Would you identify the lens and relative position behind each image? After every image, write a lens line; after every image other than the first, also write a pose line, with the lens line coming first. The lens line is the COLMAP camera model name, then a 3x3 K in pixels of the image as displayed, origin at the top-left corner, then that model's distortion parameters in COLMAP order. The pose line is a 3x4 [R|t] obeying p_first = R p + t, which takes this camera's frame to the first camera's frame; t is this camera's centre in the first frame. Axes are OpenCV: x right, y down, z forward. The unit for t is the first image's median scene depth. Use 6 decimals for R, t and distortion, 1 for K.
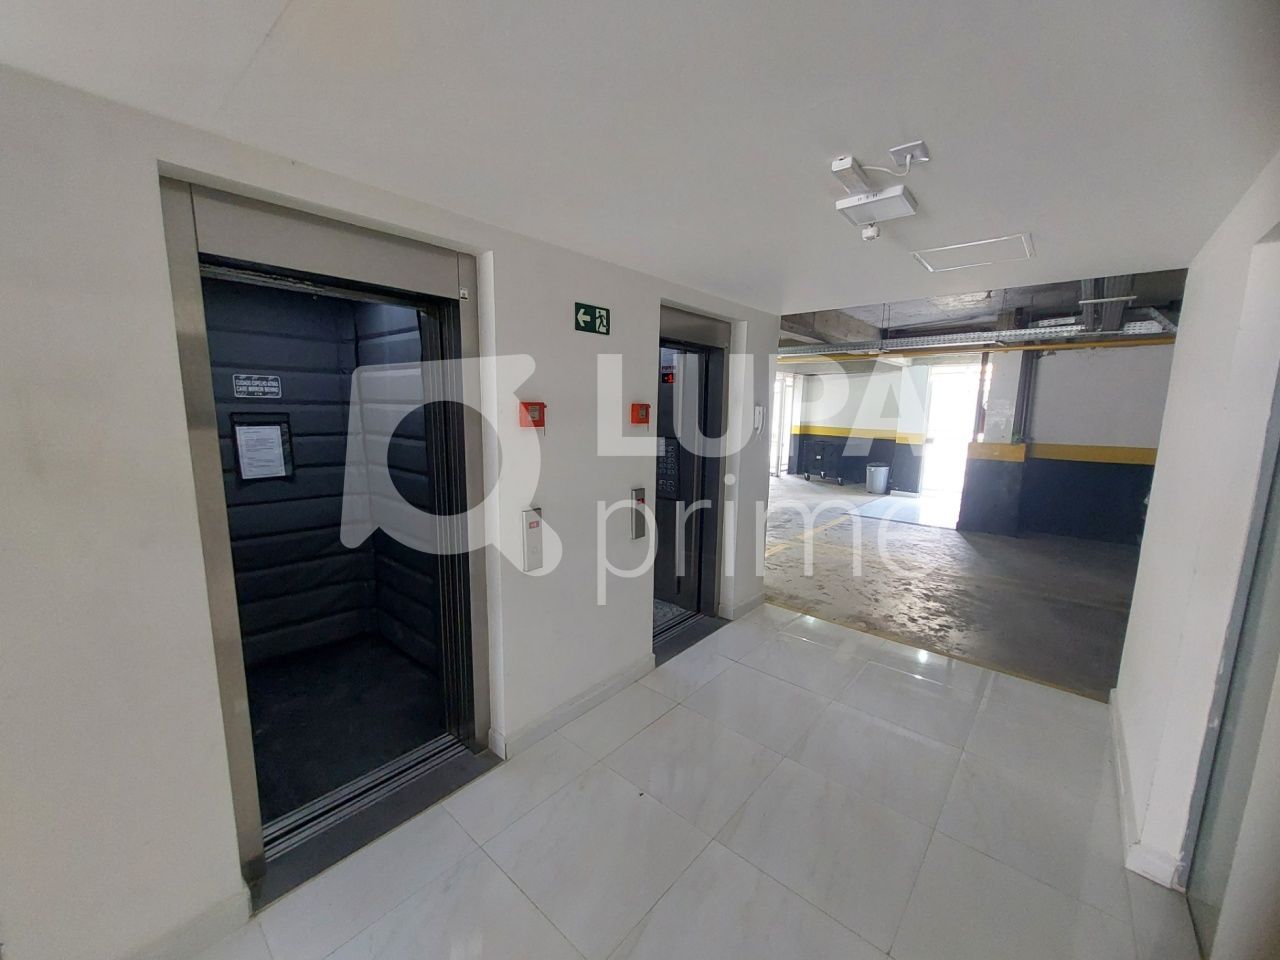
lens RADIAL K [[490.5, 0, 640.0], [0, 490.5, 480.0], [0, 0, 1]] dist [0.001131, -0.000009]
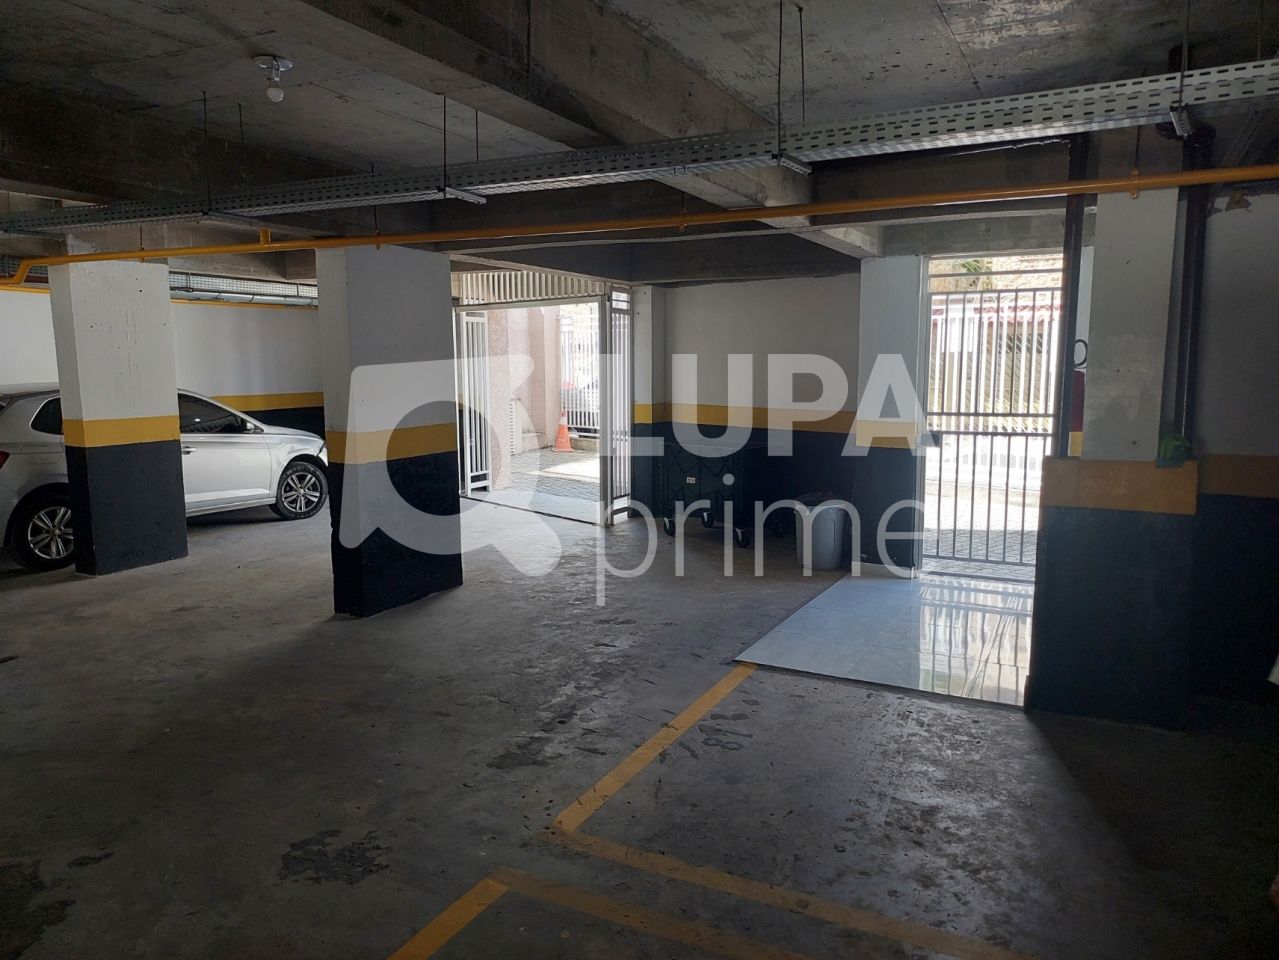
lens RADIAL K [[908.3, 0, 657.9], [0, 908.3, 481.8], [0, 0, 1]] dist [0.082191, -0.059717]
pose [[0.966104, -0.052521, 0.252755, 0.241228], [0.055681, 0.998434, -0.005363, -0.073232], [-0.252078, 0.019255, 0.967515, 0.440185]]
